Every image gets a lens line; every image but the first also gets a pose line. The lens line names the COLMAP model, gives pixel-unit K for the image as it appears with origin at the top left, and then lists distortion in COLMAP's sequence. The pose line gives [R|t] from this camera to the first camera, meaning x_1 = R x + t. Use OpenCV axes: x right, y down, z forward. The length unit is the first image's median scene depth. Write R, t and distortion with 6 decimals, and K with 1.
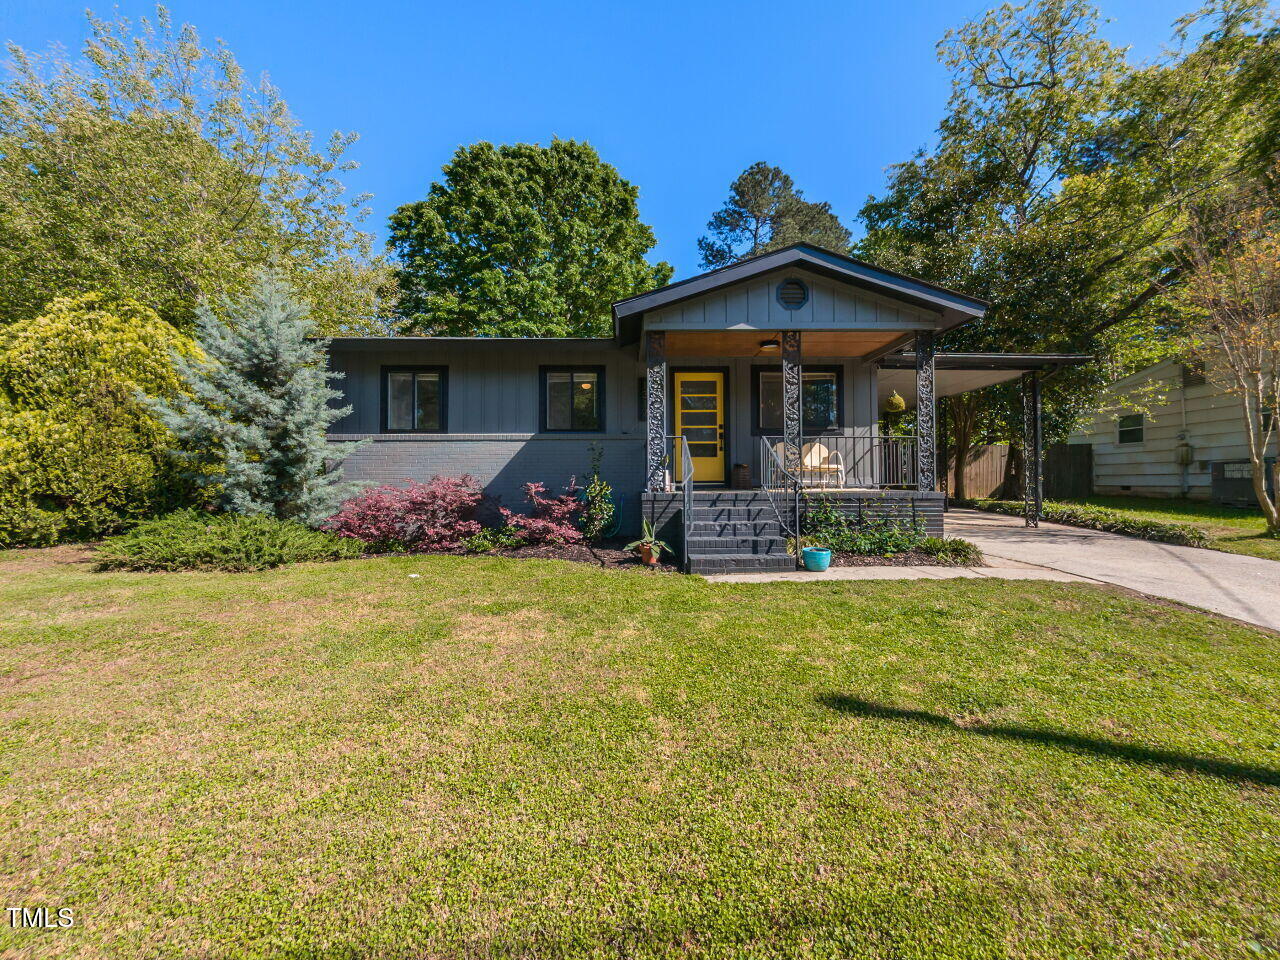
lens RADIAL K [[513.7, 0, 639.5], [0, 513.7, 416.2], [0, 0, 1]] dist [0.017598, -0.009484]
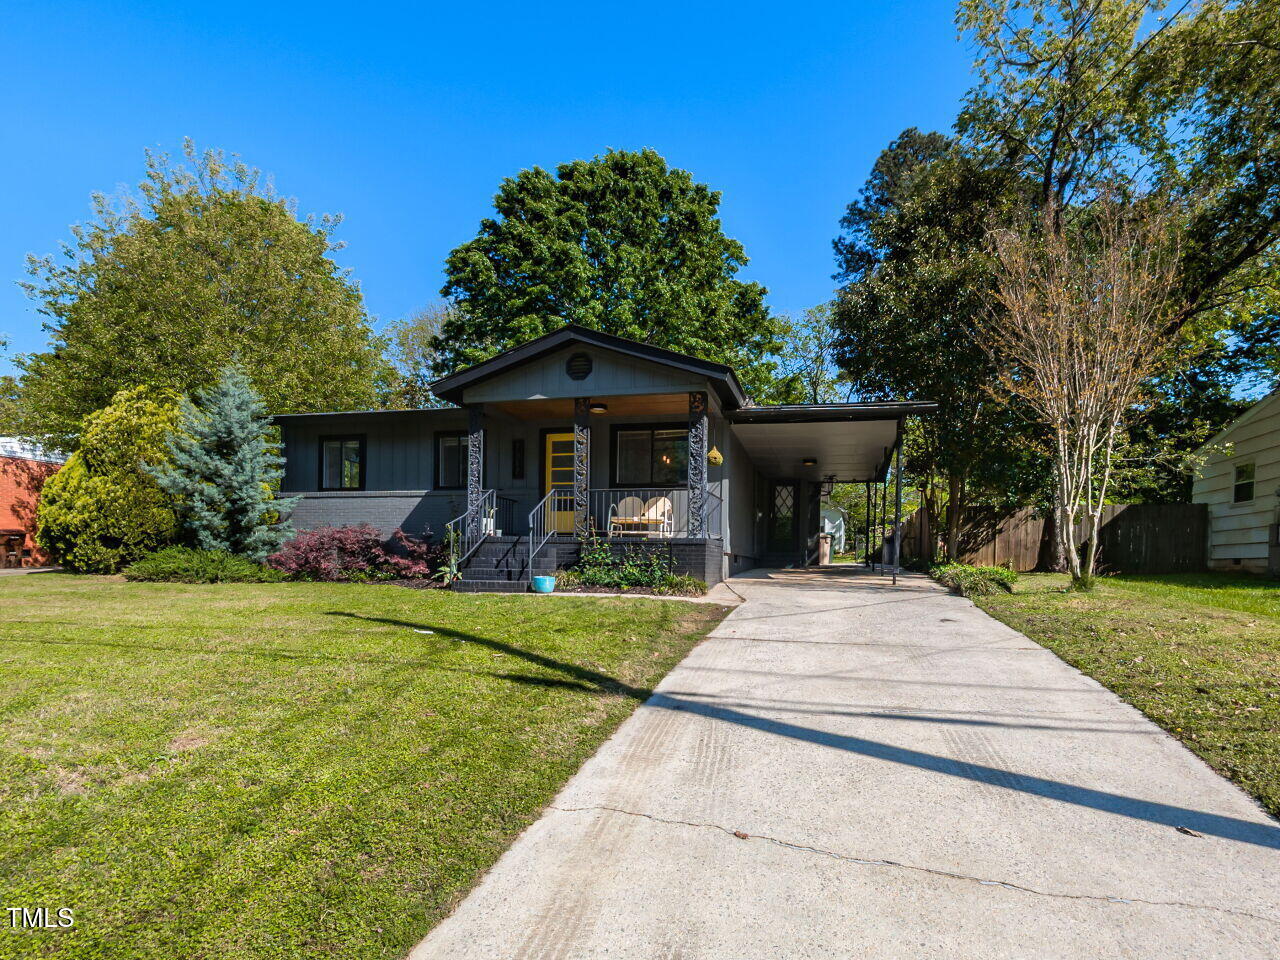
lens RADIAL K [[708.3, 0, 640.0], [0, 708.3, 480.0], [0, 0, 1]] dist [-0.005264, -0.000564]
pose [[0.962646, -0.012600, -0.270471, 0.693949], [0.012706, 0.999918, -0.001359, 0.018176], [0.270466, -0.002129, 0.962727, -0.409670]]
